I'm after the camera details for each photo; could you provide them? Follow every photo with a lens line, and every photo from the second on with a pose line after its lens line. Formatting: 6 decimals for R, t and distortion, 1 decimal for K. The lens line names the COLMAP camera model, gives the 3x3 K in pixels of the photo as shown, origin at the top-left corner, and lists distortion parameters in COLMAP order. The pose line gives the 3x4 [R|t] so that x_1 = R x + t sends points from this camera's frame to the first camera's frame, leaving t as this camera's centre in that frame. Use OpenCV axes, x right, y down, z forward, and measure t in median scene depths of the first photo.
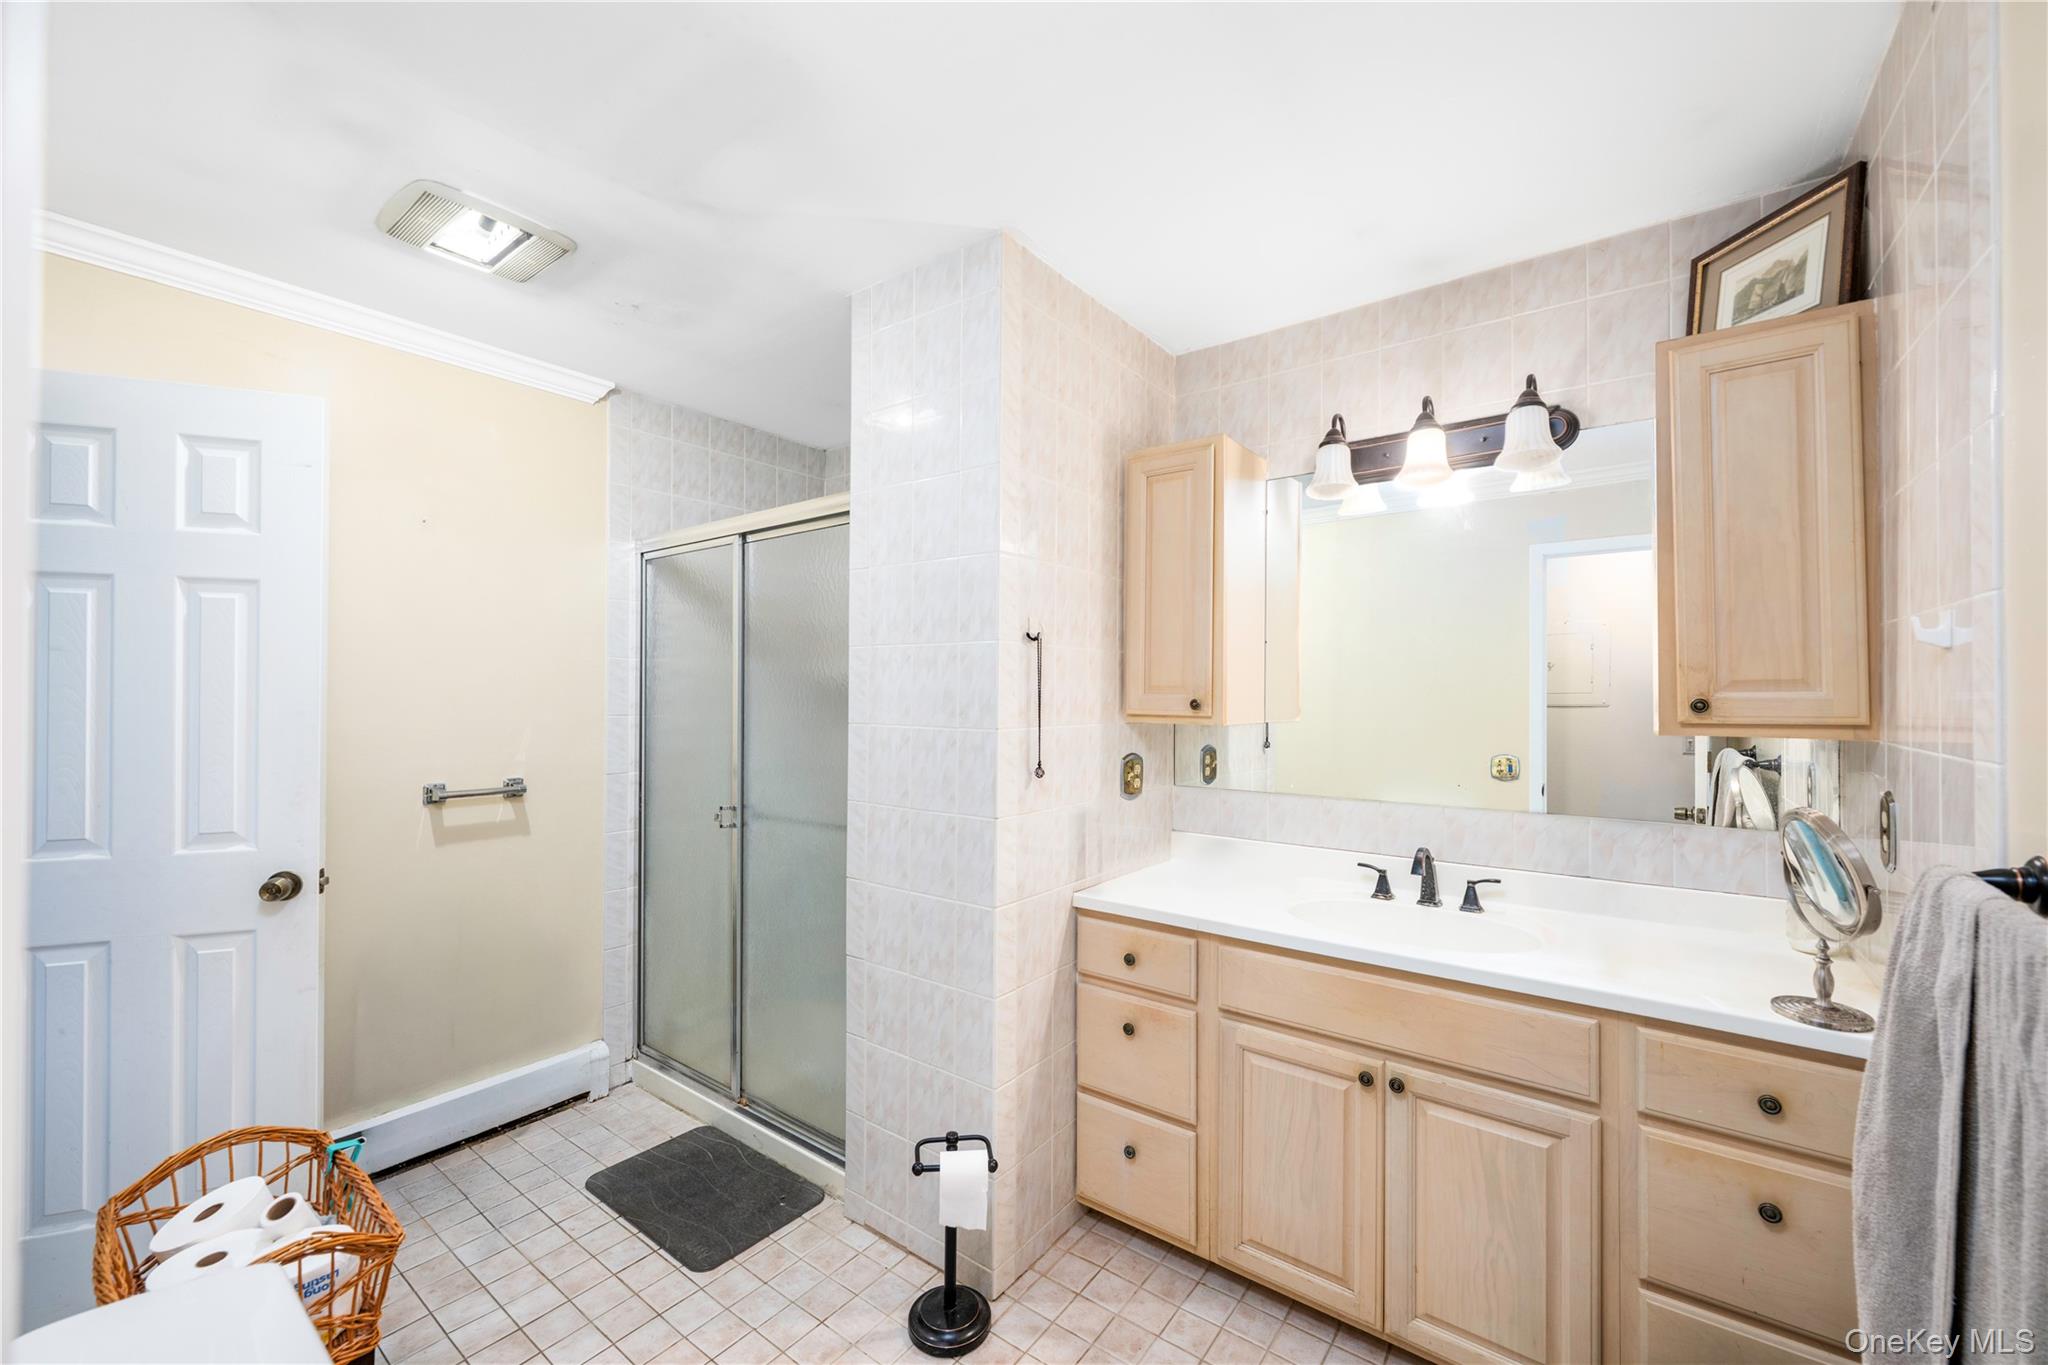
lens RADIAL K [[820.6, 0, 1026.1], [0, 820.6, 687.0], [0, 0, 1]] dist [-0.003691, -0.000073]
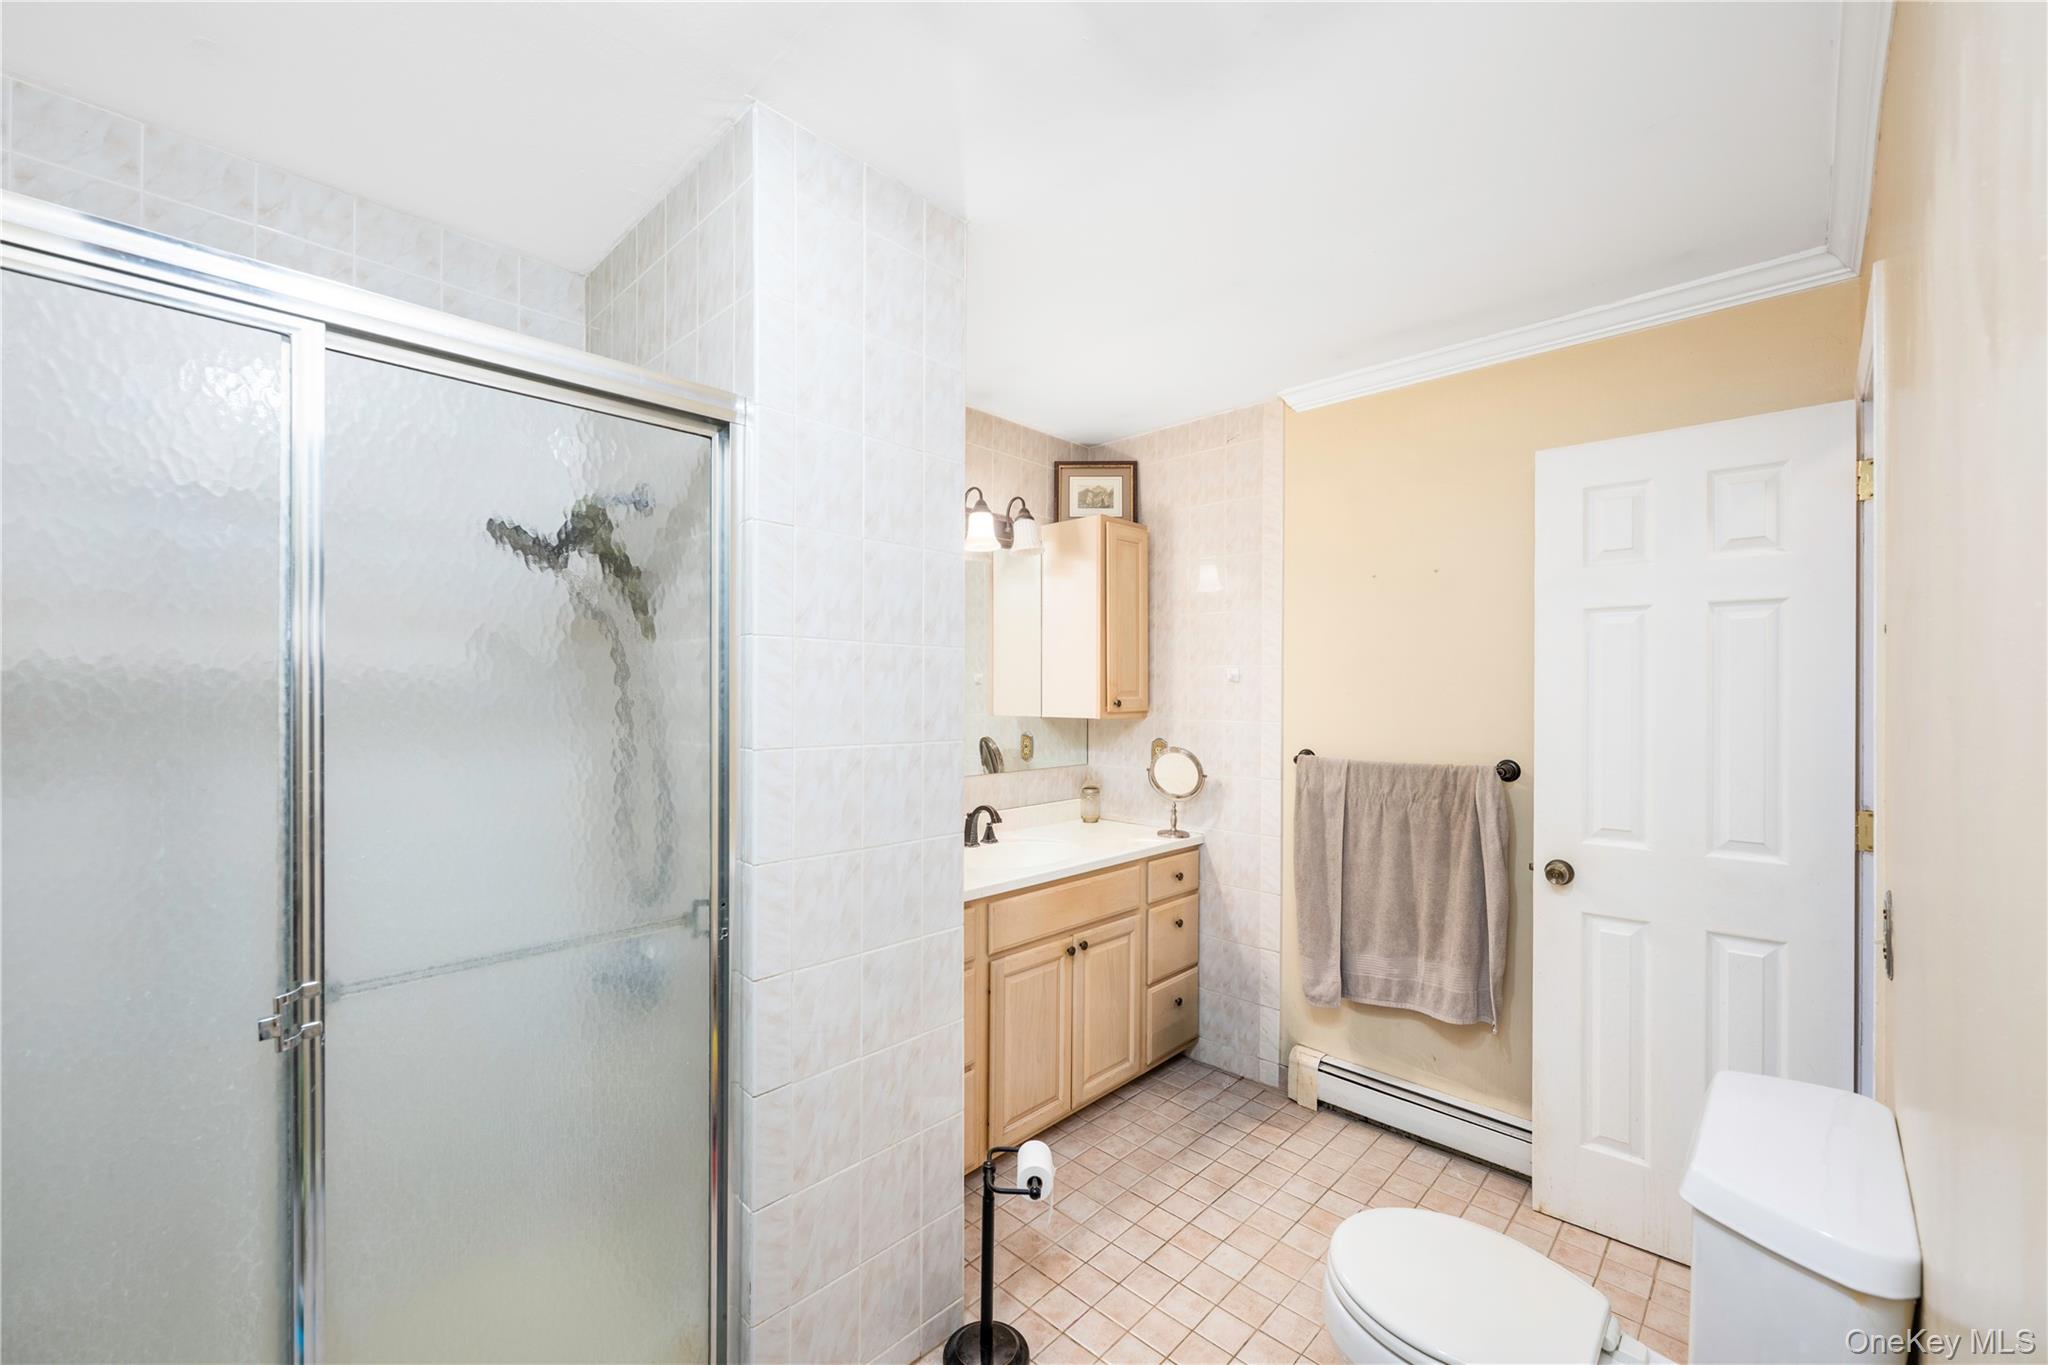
lens RADIAL K [[820.6, 0, 1026.2], [0, 820.6, 691.9], [0, 0, 1]] dist [-0.003691, -0.000073]
pose [[0.104495, -0.003281, 0.994520, -1.086801], [-0.014256, 0.999887, 0.004797, -0.011345], [-0.994423, -0.014679, 0.104437, 0.908166]]
